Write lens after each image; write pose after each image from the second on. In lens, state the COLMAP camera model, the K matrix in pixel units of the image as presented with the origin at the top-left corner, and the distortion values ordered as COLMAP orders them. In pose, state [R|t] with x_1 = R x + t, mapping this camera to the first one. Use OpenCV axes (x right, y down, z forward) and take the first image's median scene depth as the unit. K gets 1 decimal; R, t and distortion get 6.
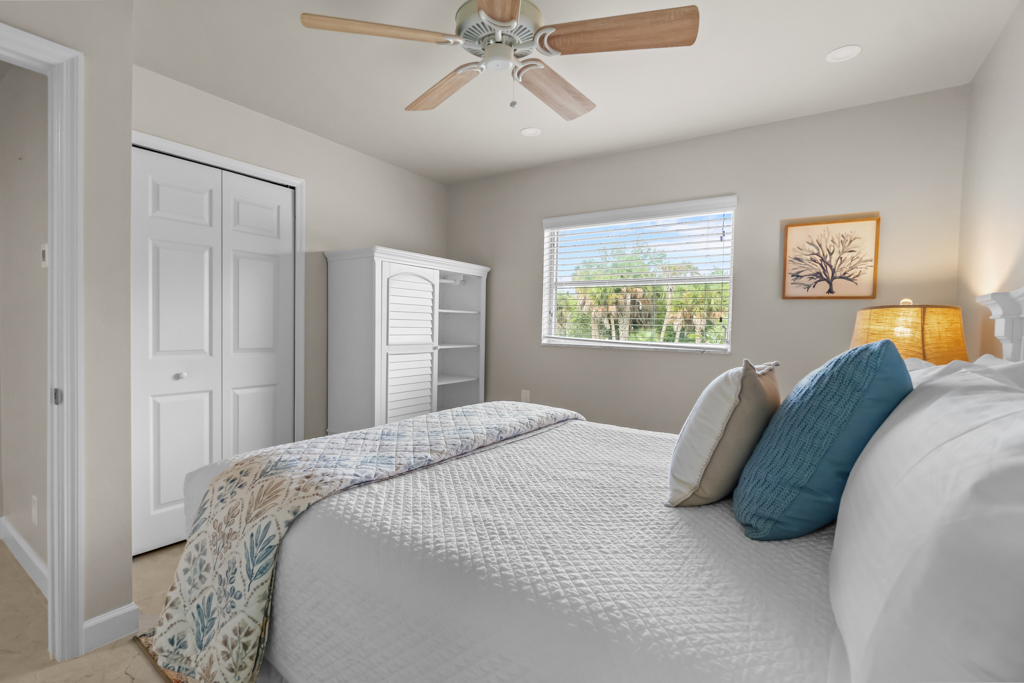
lens RADIAL K [[486.9, 0, 511.9], [0, 486.9, 342.7], [0, 0, 1]] dist [-0.014079, -0.000300]
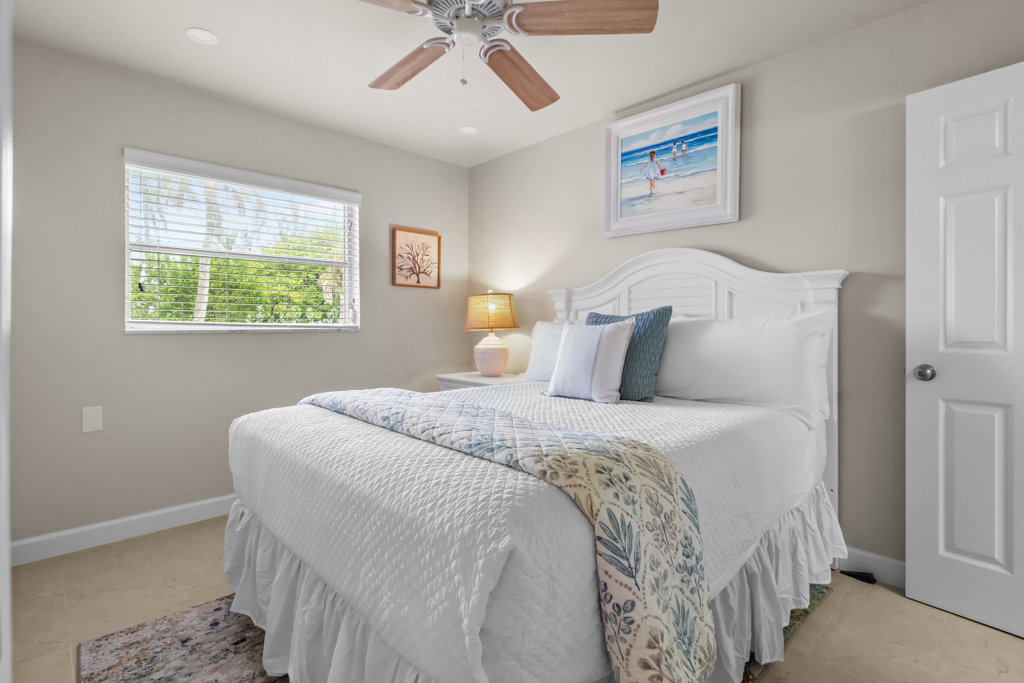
lens RADIAL K [[486.9, 0, 500.2], [0, 486.9, 324.6], [0, 0, 1]] dist [-0.014079, -0.000300]
pose [[0.187897, -0.020560, 0.981973, -0.679579], [0.041974, 0.999036, 0.012885, 0.008734], [-0.981291, 0.038796, 0.188579, 0.507420]]
